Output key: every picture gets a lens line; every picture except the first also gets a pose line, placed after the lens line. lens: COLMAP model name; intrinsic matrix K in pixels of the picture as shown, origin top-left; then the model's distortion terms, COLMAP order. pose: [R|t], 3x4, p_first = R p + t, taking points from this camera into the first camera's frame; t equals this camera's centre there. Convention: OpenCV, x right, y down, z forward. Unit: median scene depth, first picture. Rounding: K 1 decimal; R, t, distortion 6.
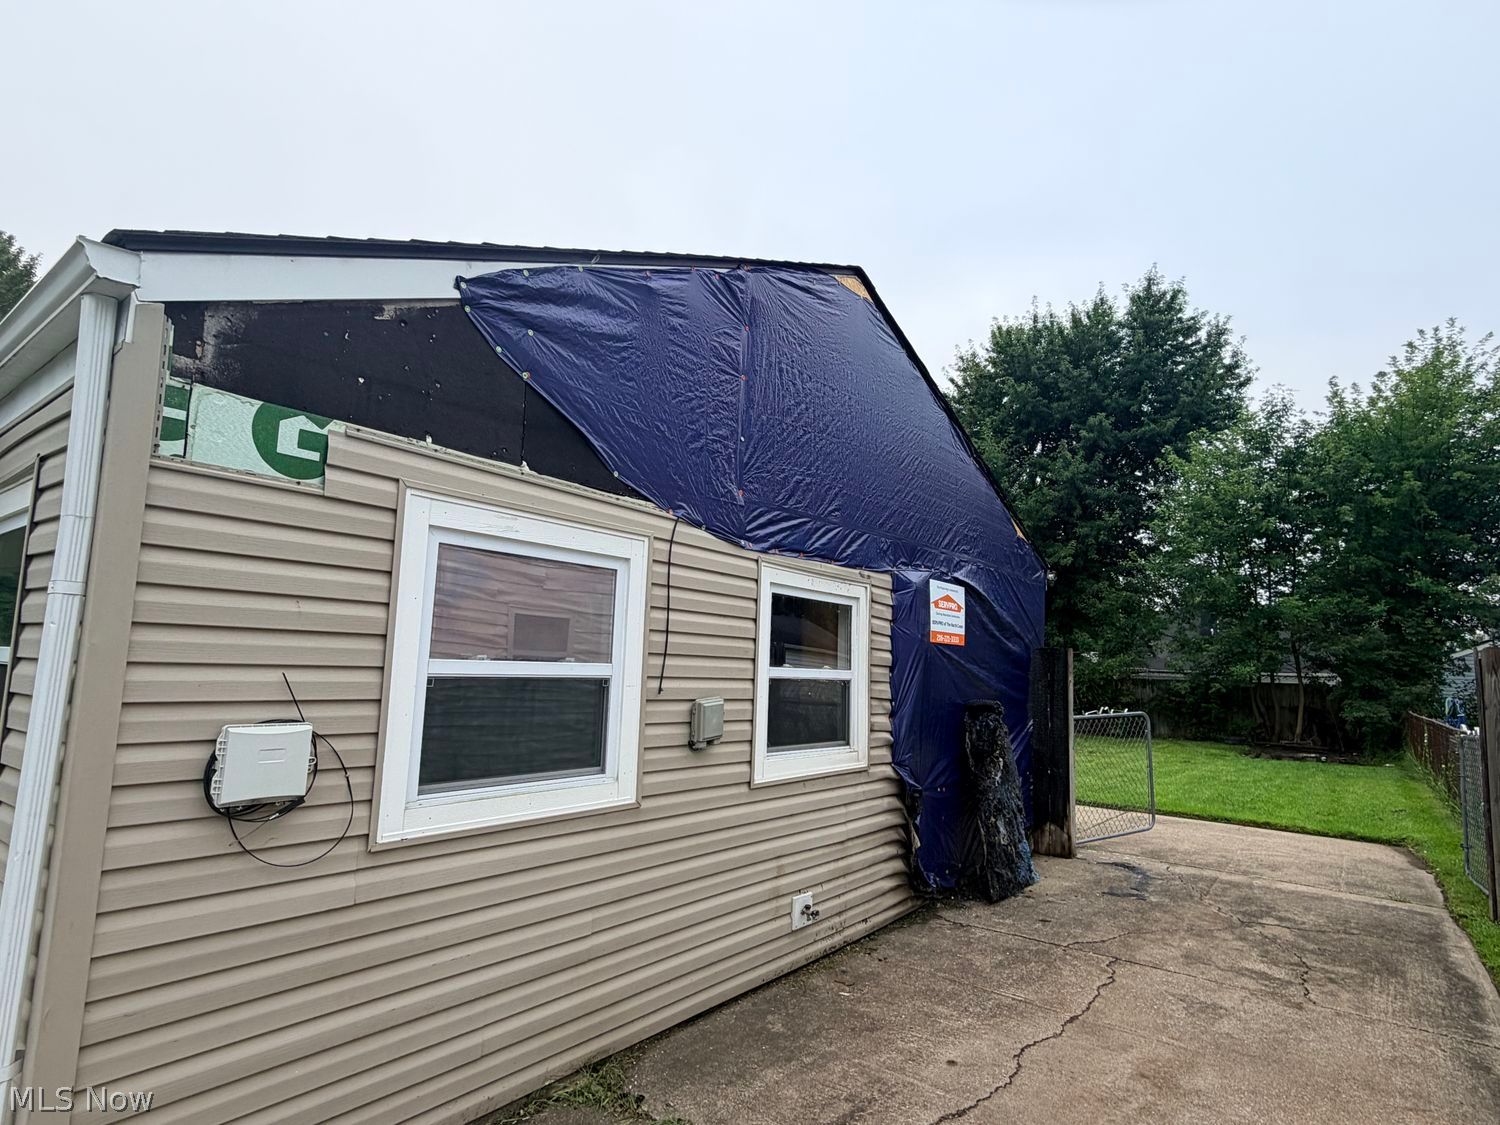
lens RADIAL K [[797.3, 0, 750.0], [0, 797.3, 562.5], [0, 0, 1]] dist [0.002028, -0.000370]
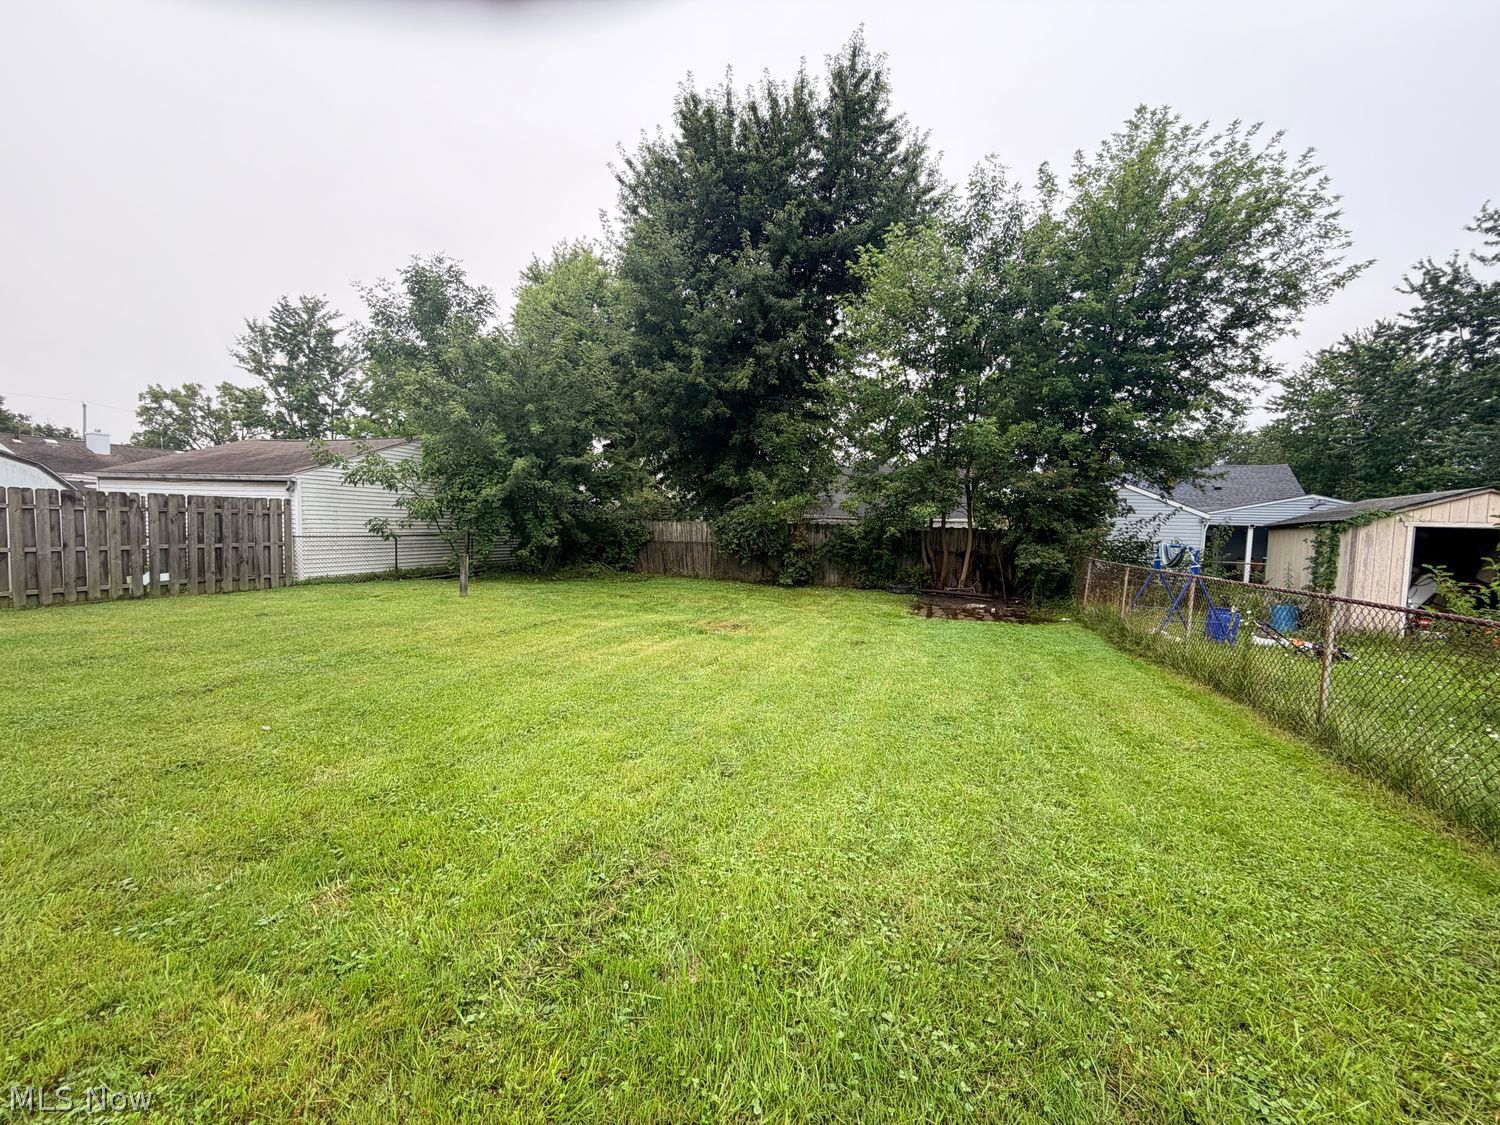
lens RADIAL K [[597.4, 0, 745.1], [0, 597.4, 562.2], [0, 0, 1]] dist [-0.000842, 0.000297]
pose [[0.948237, -0.025543, 0.316533, 0.194908], [-0.039292, 0.979664, 0.196763, 0.057804], [-0.315122, -0.199015, 0.927950, 0.378175]]
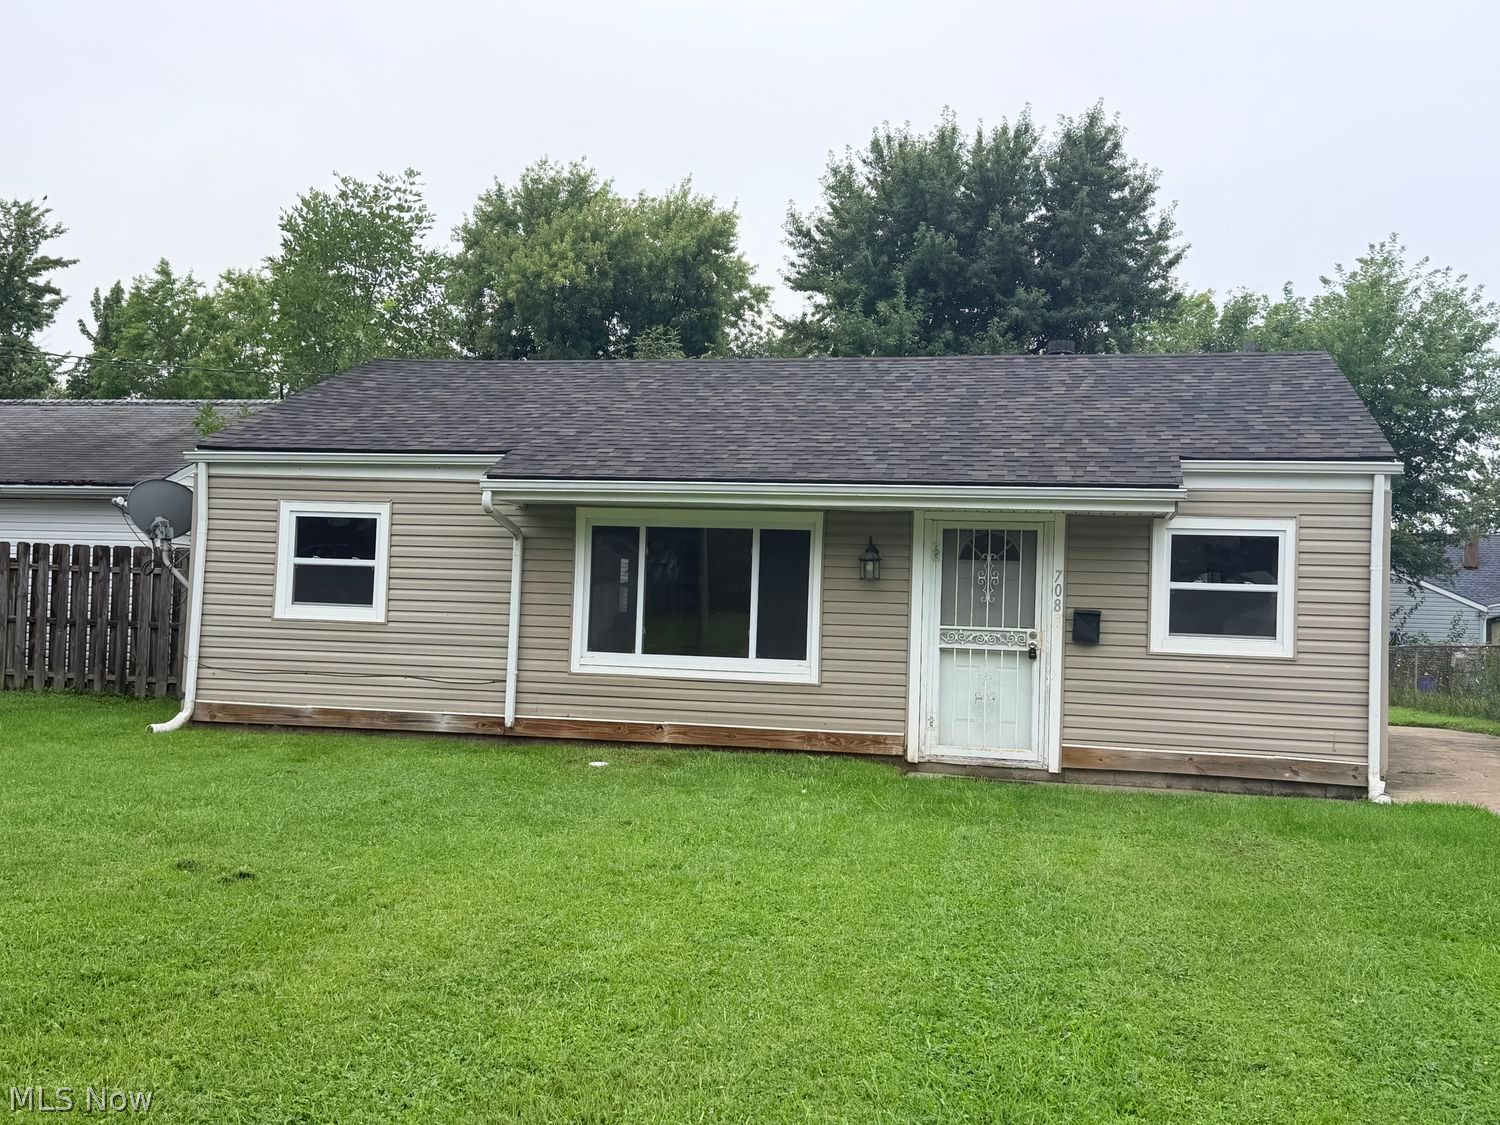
lens RADIAL K [[1498.6, 0, 749.0], [0, 1498.6, 595.1], [0, 0, 1]] dist [0.028093, 0.008811]
pose [[0.908476, 0.005227, 0.417904, -0.467236], [-0.055617, 0.992540, 0.108492, -0.028381], [-0.414220, -0.121805, 0.901990, -0.287005]]
